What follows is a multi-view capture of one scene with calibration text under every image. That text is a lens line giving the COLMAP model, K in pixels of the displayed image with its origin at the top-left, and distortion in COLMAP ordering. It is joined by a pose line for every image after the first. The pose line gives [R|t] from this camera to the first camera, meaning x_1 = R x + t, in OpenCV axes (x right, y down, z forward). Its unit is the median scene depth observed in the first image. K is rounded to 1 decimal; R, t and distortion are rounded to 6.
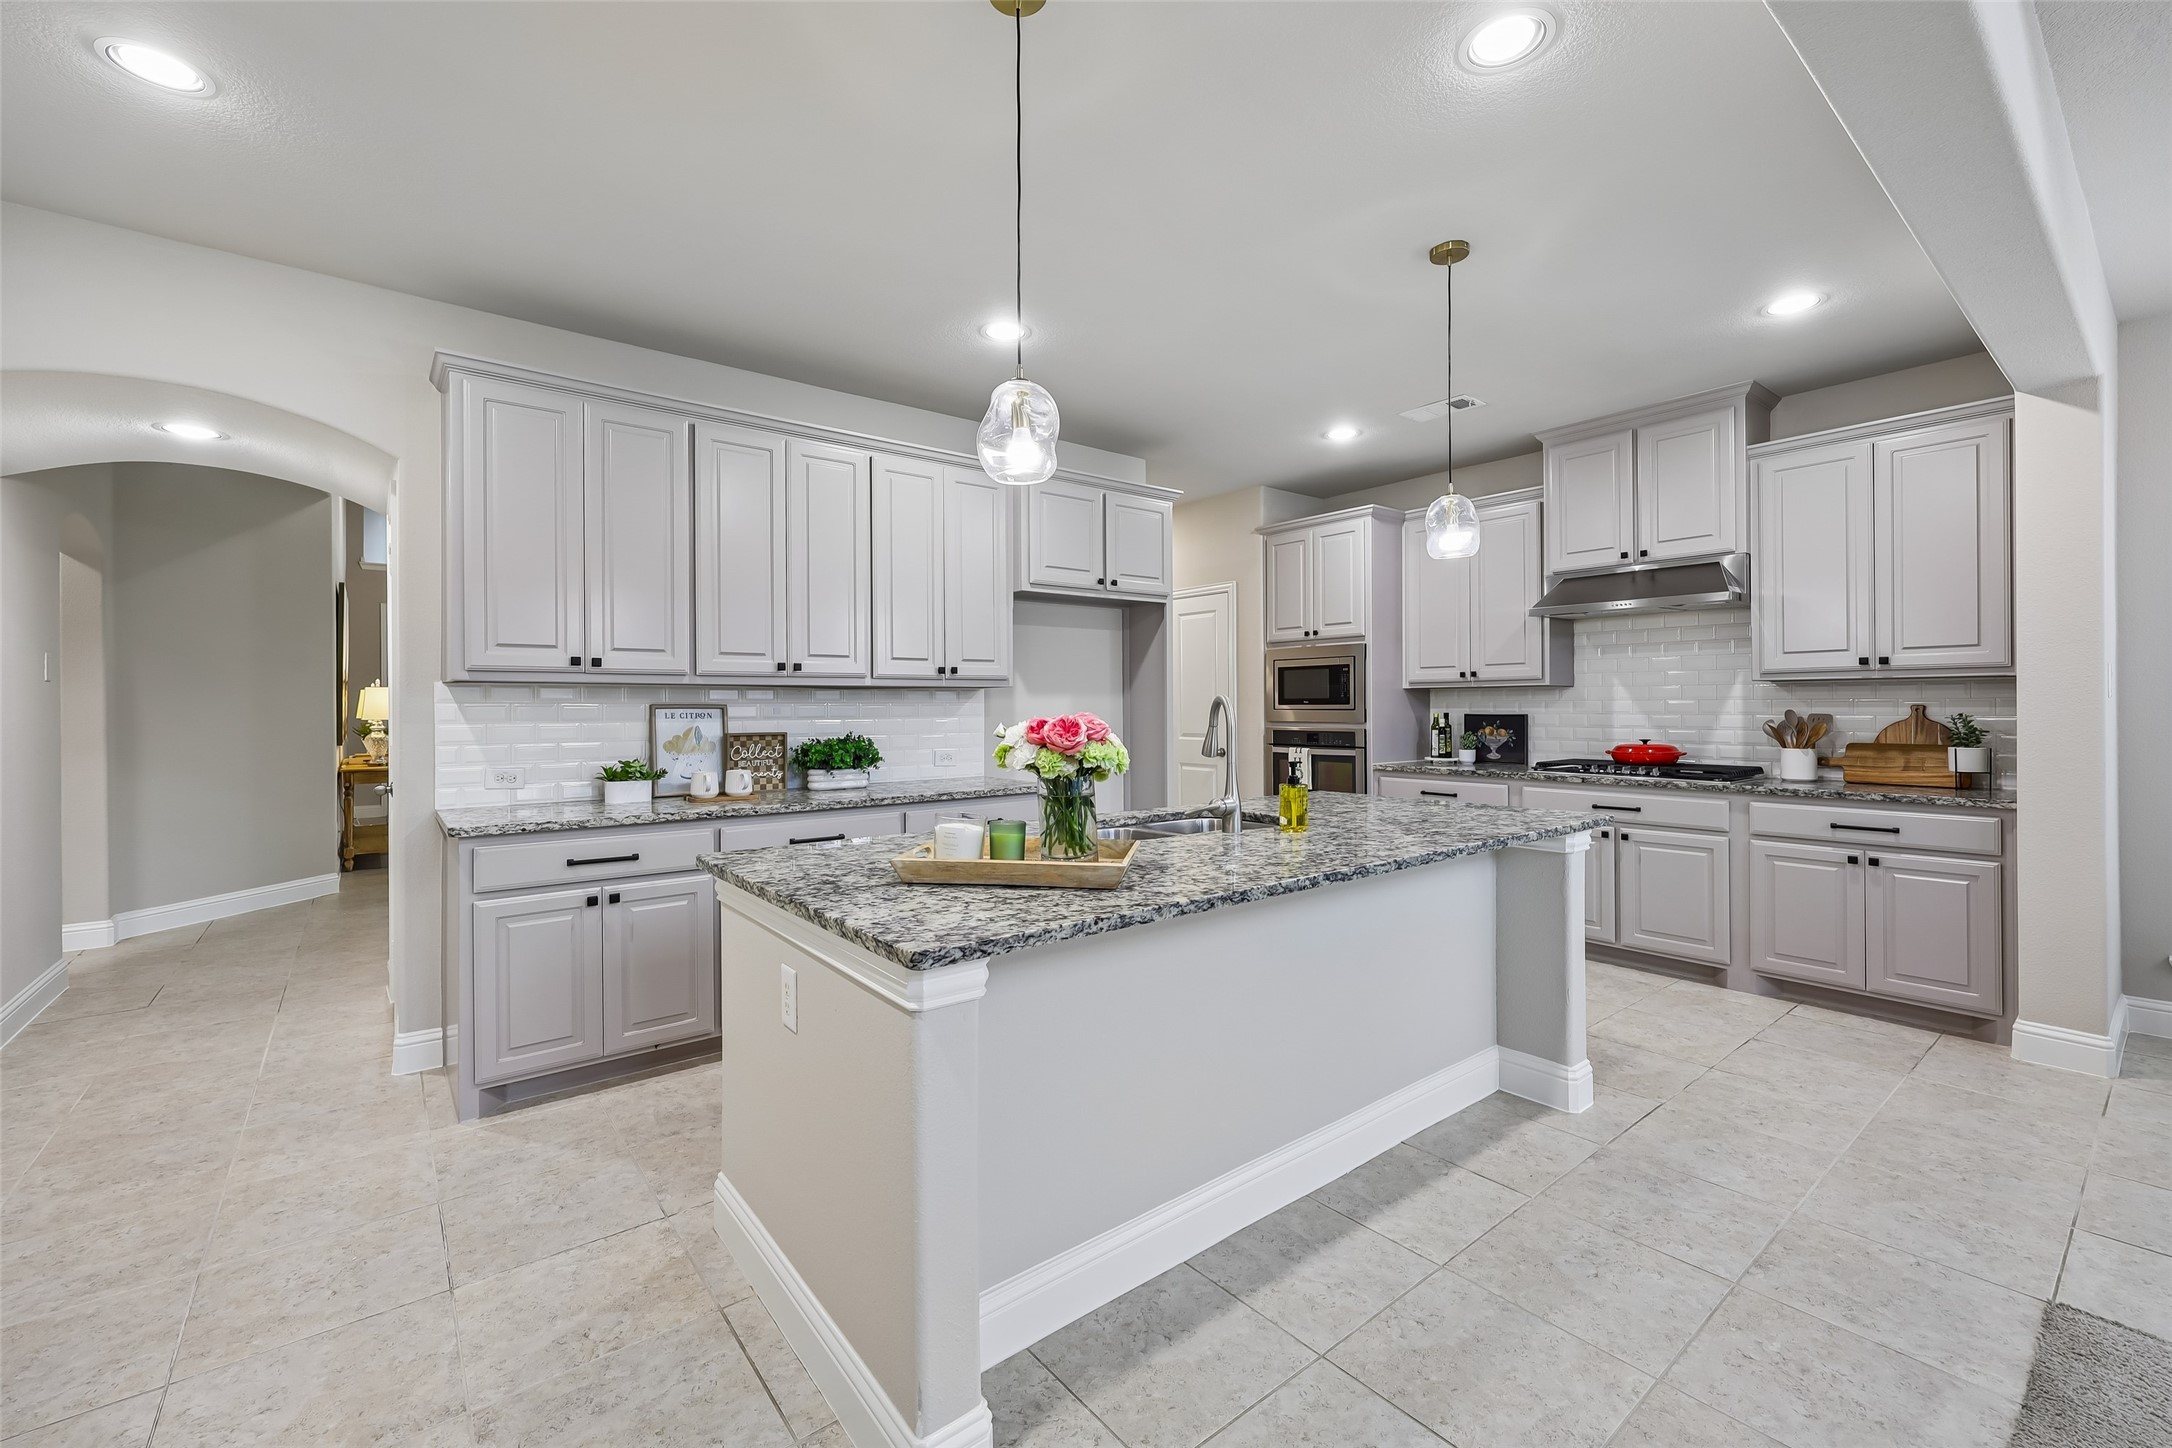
lens RADIAL K [[892.9, 0, 1077.4], [0, 892.9, 707.4], [0, 0, 1]] dist [-0.001993, -0.000020]
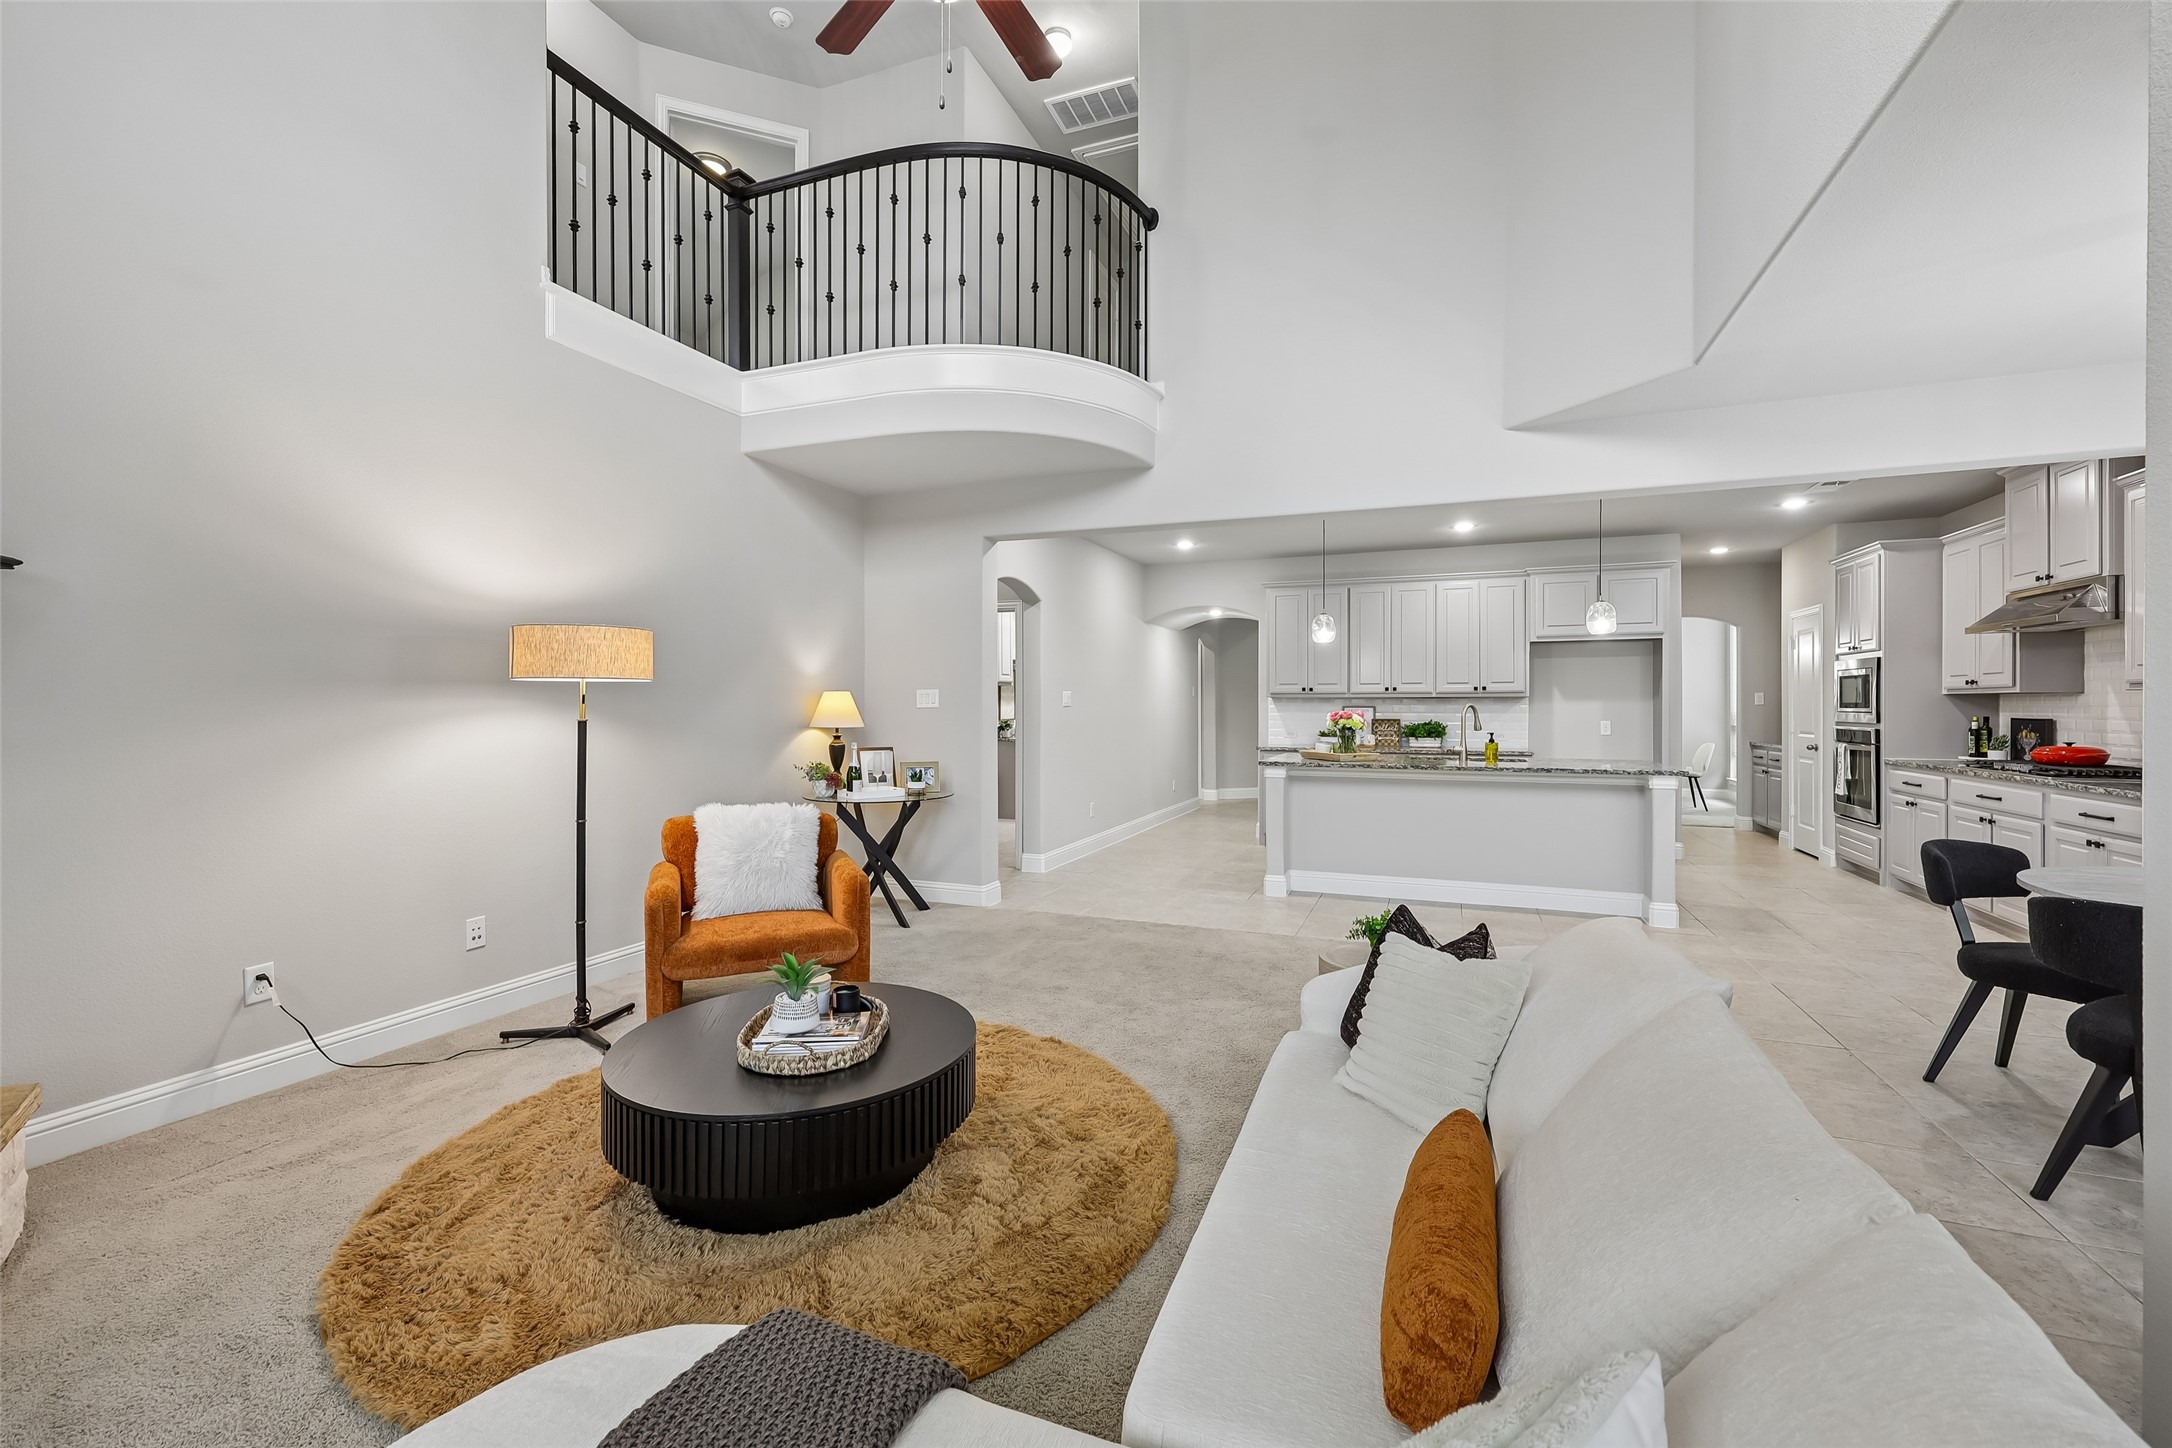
lens RADIAL K [[892.9, 0, 1077.4], [0, 892.9, 707.4], [0, 0, 1]] dist [-0.001993, -0.000020]
pose [[0.489246, 0.009270, -0.872096, 1.117361], [-0.003775, 0.999957, 0.008511, -0.014115], [0.872138, -0.000872, 0.489260, -0.692092]]
